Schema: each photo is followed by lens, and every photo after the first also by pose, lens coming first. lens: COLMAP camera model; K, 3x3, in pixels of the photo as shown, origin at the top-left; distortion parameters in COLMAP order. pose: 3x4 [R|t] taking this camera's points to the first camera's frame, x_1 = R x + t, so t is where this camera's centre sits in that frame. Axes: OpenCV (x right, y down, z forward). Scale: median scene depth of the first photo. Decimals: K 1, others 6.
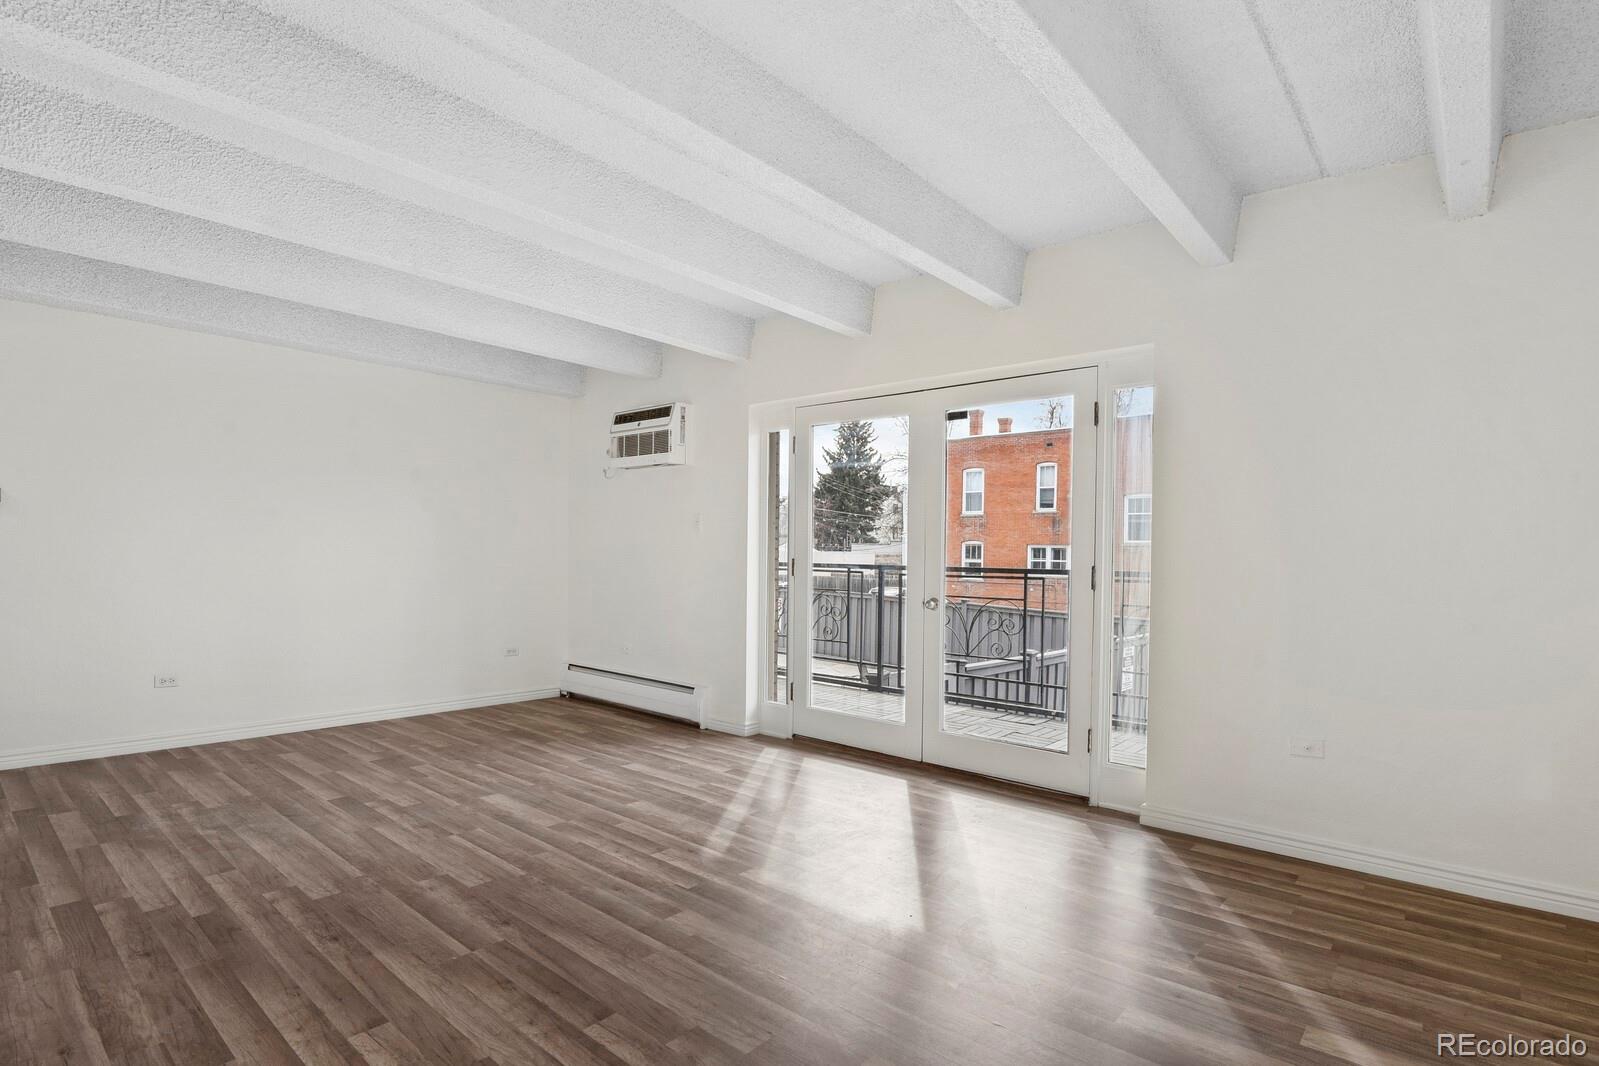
lens RADIAL K [[795.5, 0, 806.8], [0, 795.5, 566.7], [0, 0, 1]] dist [-0.027656, -0.000589]
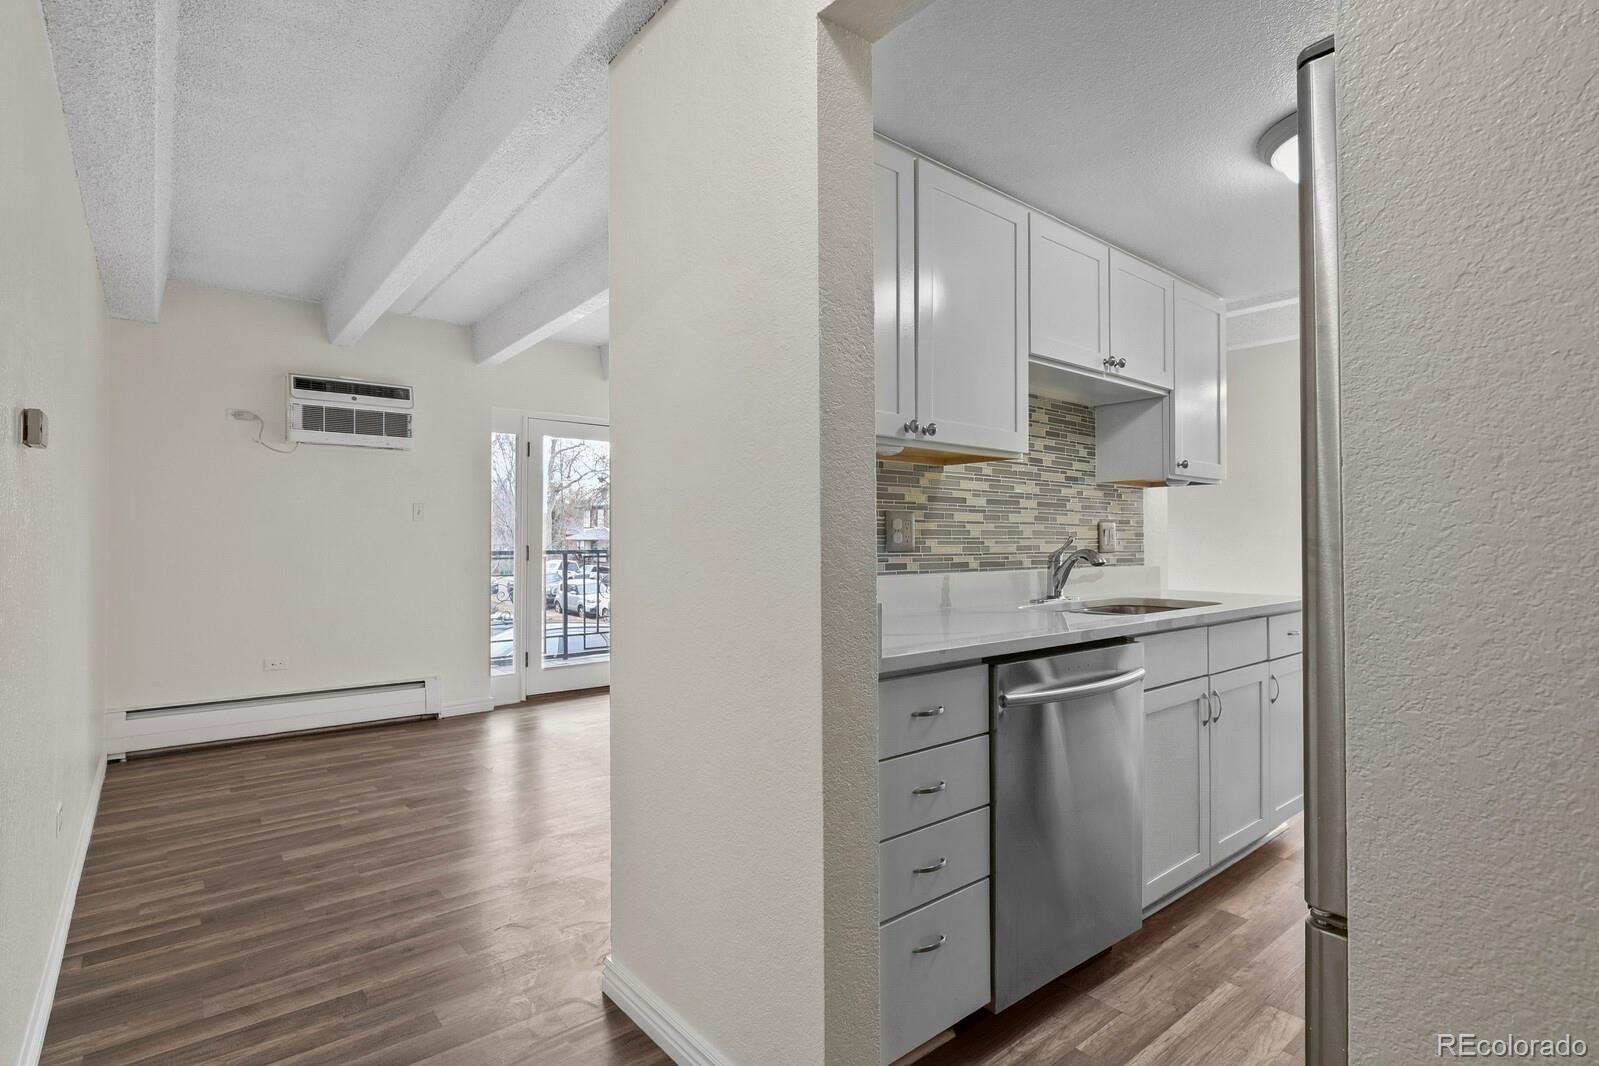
lens RADIAL K [[785.7, 0, 798.5], [0, 785.7, 537.1], [0, 0, 1]] dist [-0.001918, -0.001513]
pose [[0.169893, -0.009325, 0.985418, -1.440891], [0.023084, 0.999718, 0.005480, -0.027014], [-0.985192, 0.021817, 0.170061, 0.532821]]
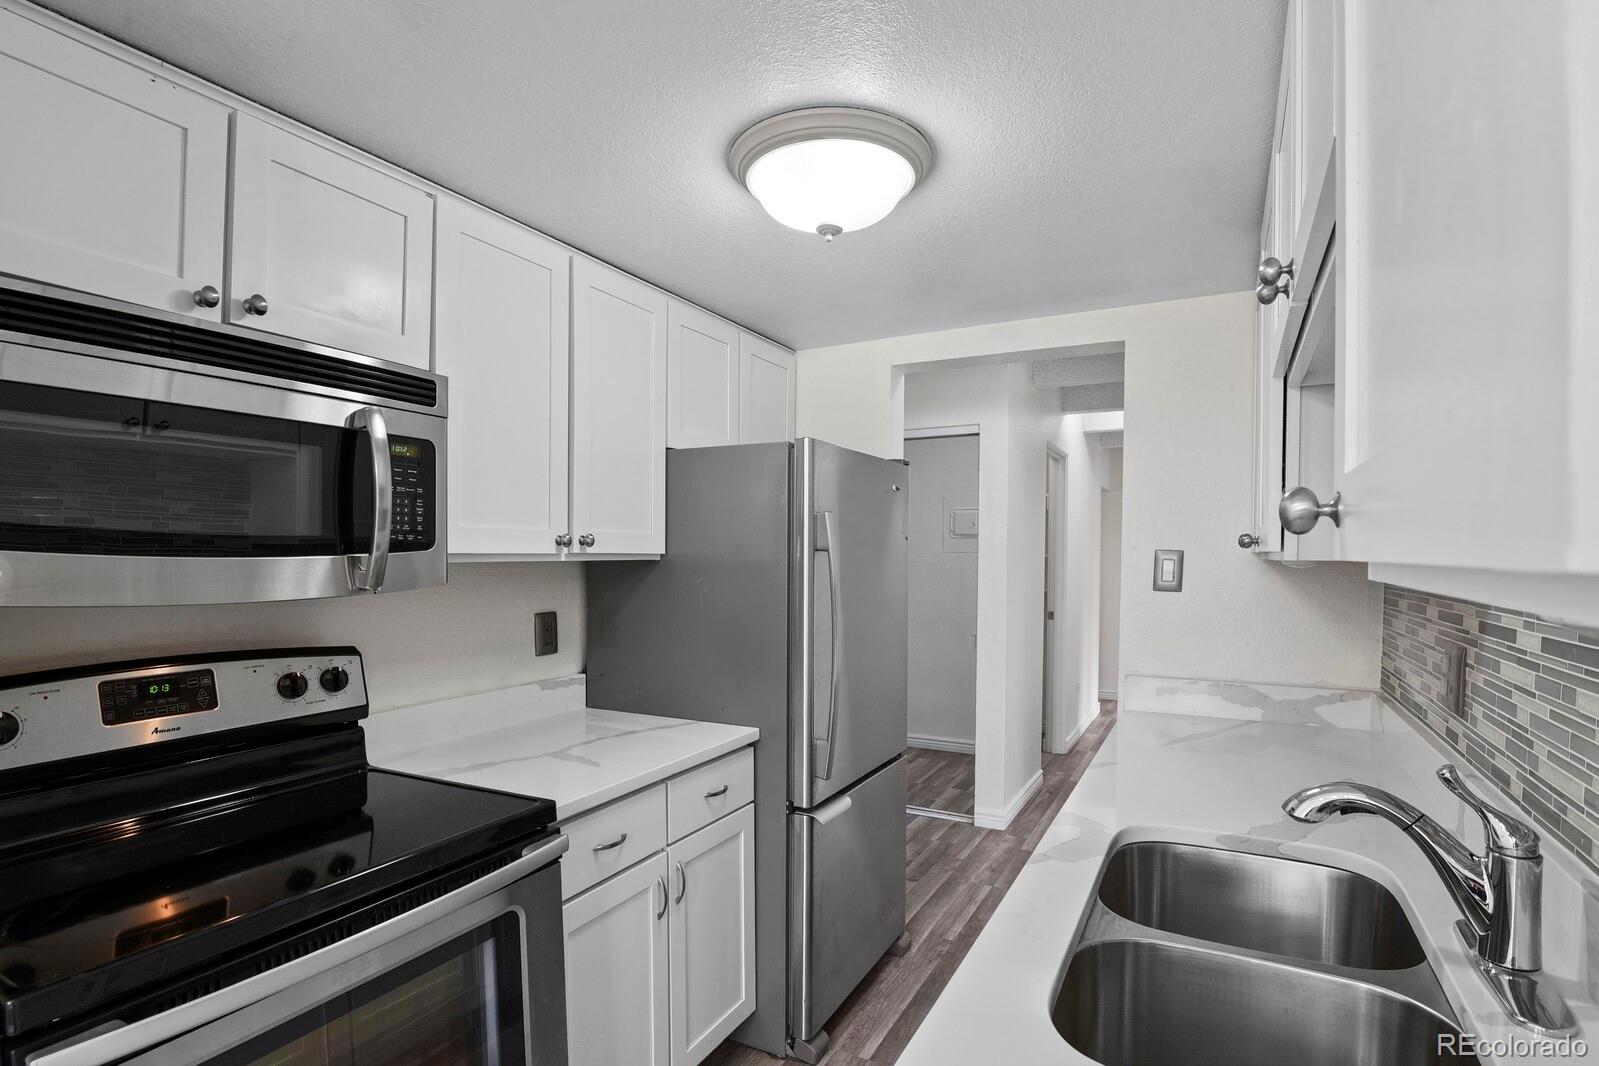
lens RADIAL K [[793.0, 0, 802.5], [0, 793.0, 574.0], [0, 0, 1]] dist [-0.029020, -0.001298]
pose [[0.217678, 0.010698, -0.975962, -0.455088], [-0.020899, 0.999762, 0.006298, -0.074561], [0.975797, 0.019026, 0.217850, 0.151532]]
